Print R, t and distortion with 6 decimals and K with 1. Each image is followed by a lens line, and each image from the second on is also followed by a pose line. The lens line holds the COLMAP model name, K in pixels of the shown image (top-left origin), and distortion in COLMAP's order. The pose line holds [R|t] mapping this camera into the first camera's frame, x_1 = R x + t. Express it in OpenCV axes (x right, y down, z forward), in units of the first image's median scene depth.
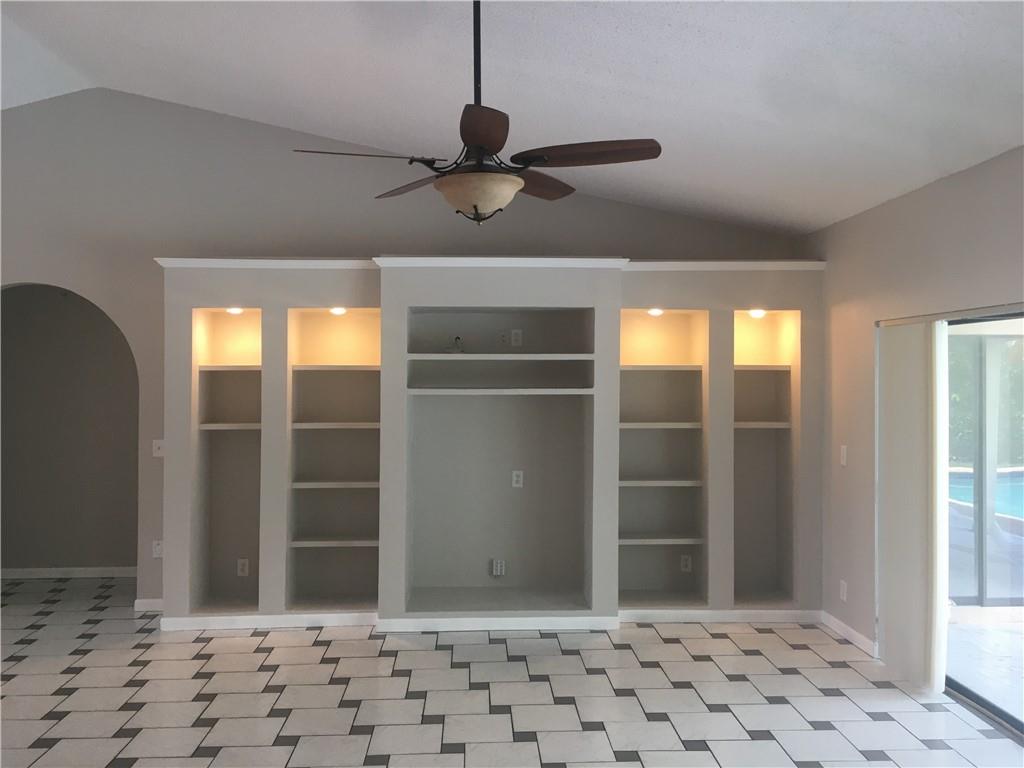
lens RADIAL K [[898.1, 0, 514.8], [0, 898.1, 384.1], [0, 0, 1]] dist [0.040788, -0.045768]
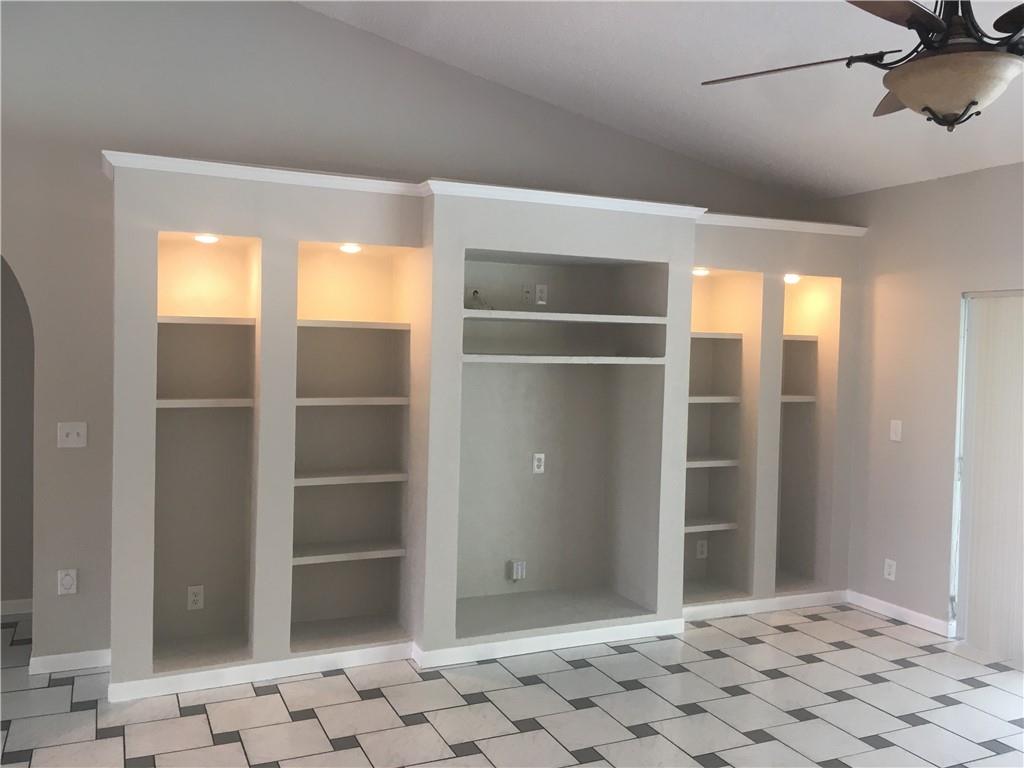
lens RADIAL K [[898.1, 0, 511.8], [0, 898.1, 377.7], [0, 0, 1]] dist [0.040788, -0.045768]
pose [[0.921462, 0.006072, 0.388420, -0.375248], [-0.019910, 0.999302, 0.031610, -0.000083], [-0.387957, -0.036861, 0.920940, 0.260789]]
